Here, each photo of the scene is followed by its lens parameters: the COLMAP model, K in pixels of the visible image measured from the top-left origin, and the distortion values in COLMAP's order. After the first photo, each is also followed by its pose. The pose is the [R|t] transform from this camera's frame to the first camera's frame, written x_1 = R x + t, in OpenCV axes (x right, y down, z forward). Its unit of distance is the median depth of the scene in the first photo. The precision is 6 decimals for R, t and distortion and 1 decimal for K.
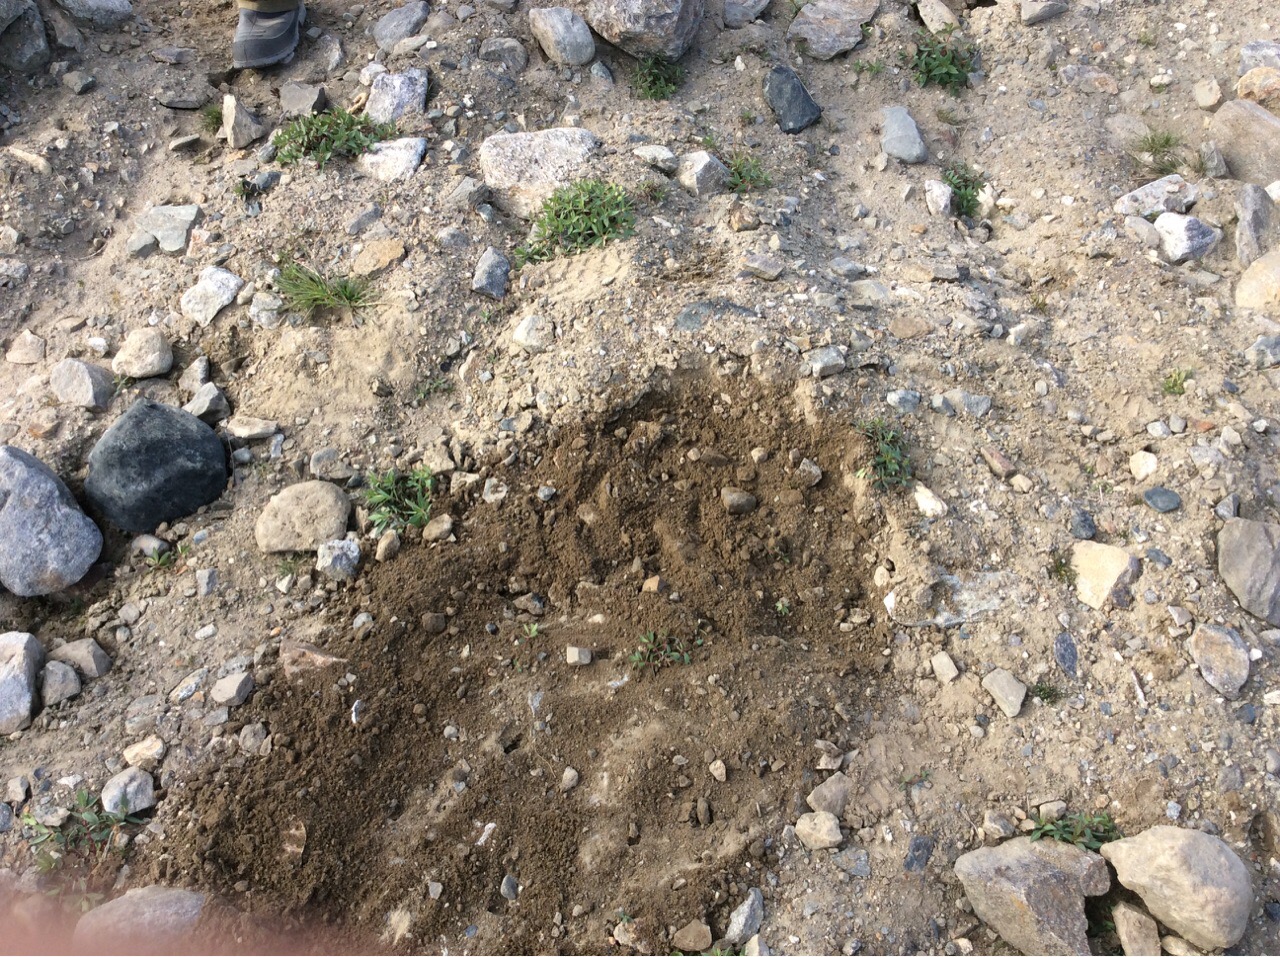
lens RADIAL K [[1183.7, 0, 647.3], [0, 1183.7, 484.0], [0, 0, 1]] dist [0.123335, -0.201324]
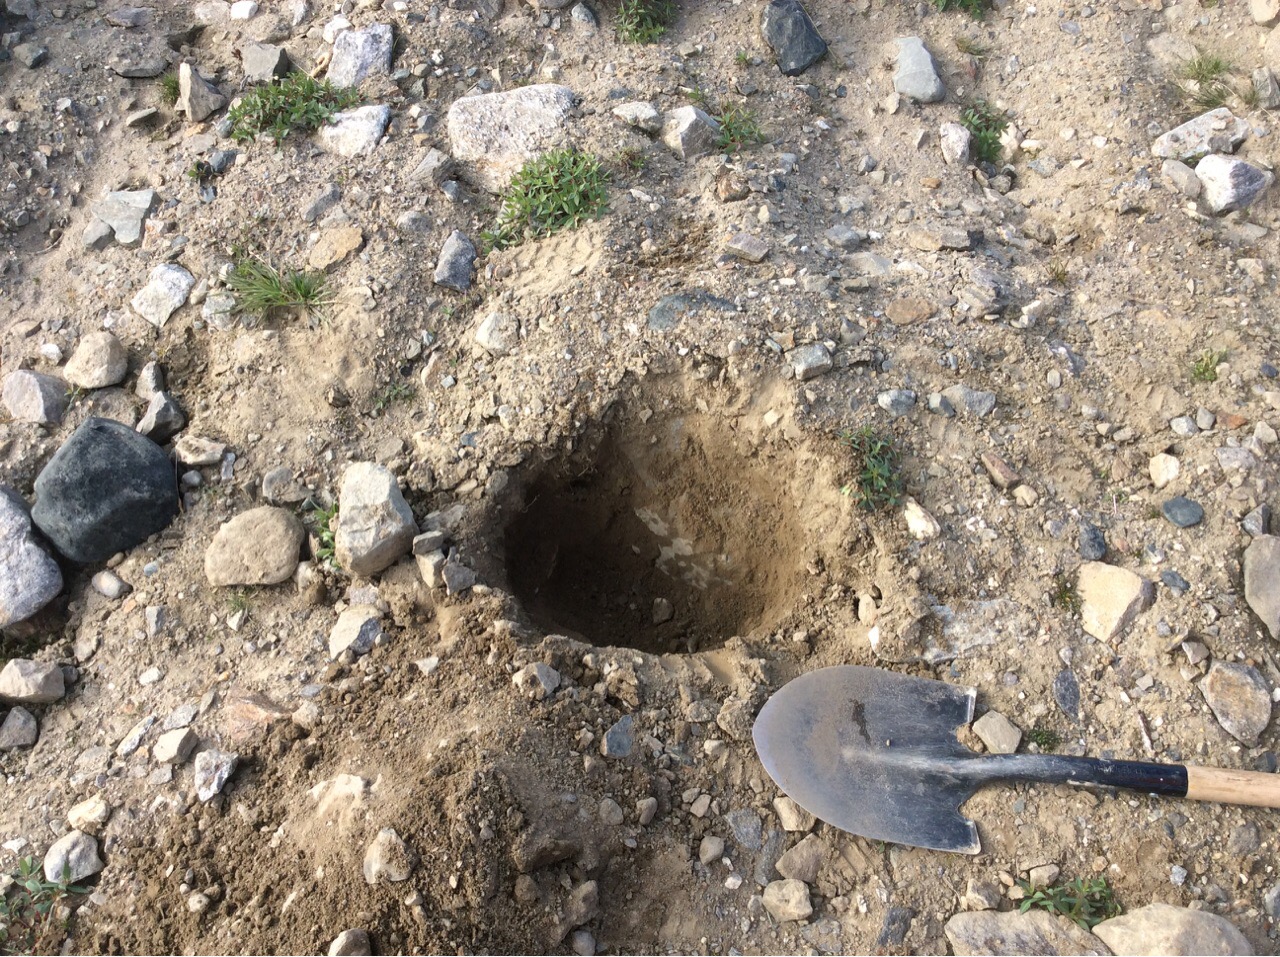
lens RADIAL K [[1183.7, 0, 647.3], [0, 1183.7, 484.0], [0, 0, 1]] dist [0.123335, -0.201324]
pose [[0.997857, -0.023310, -0.061133, 0.074561], [0.029114, 0.994970, 0.095844, -0.094715], [0.058591, -0.097419, 0.993517, 0.073889]]
